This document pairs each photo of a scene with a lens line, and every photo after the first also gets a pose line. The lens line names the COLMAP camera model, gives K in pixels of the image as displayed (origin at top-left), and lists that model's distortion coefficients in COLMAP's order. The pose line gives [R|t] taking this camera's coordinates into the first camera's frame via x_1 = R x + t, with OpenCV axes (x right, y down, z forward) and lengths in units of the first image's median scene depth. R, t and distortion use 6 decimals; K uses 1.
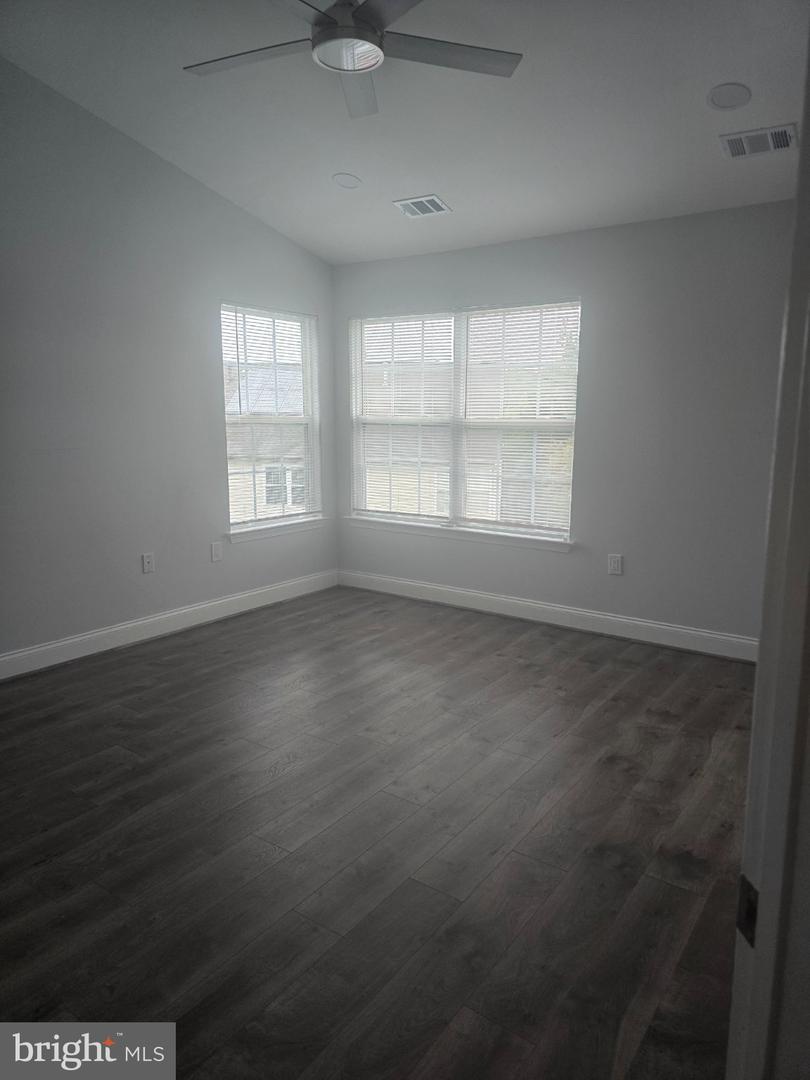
lens RADIAL K [[733.0, 0, 399.4], [0, 733.0, 545.3], [0, 0, 1]] dist [0.056458, -0.048166]
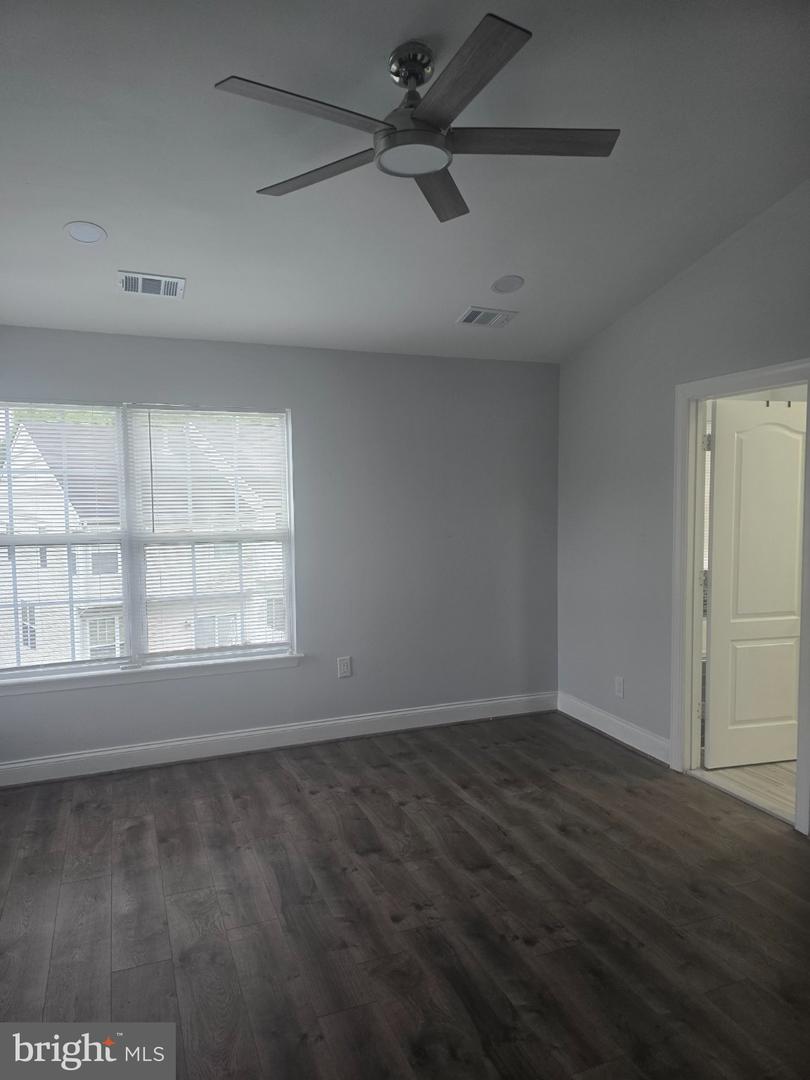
lens RADIAL K [[733.0, 0, 401.2], [0, 733.0, 538.4], [0, 0, 1]] dist [0.056458, -0.048166]
pose [[0.528415, -0.054564, 0.847231, -0.528950], [0.166542, 0.985205, -0.040422, -0.097654], [-0.832491, 0.162459, 0.529684, 0.368131]]
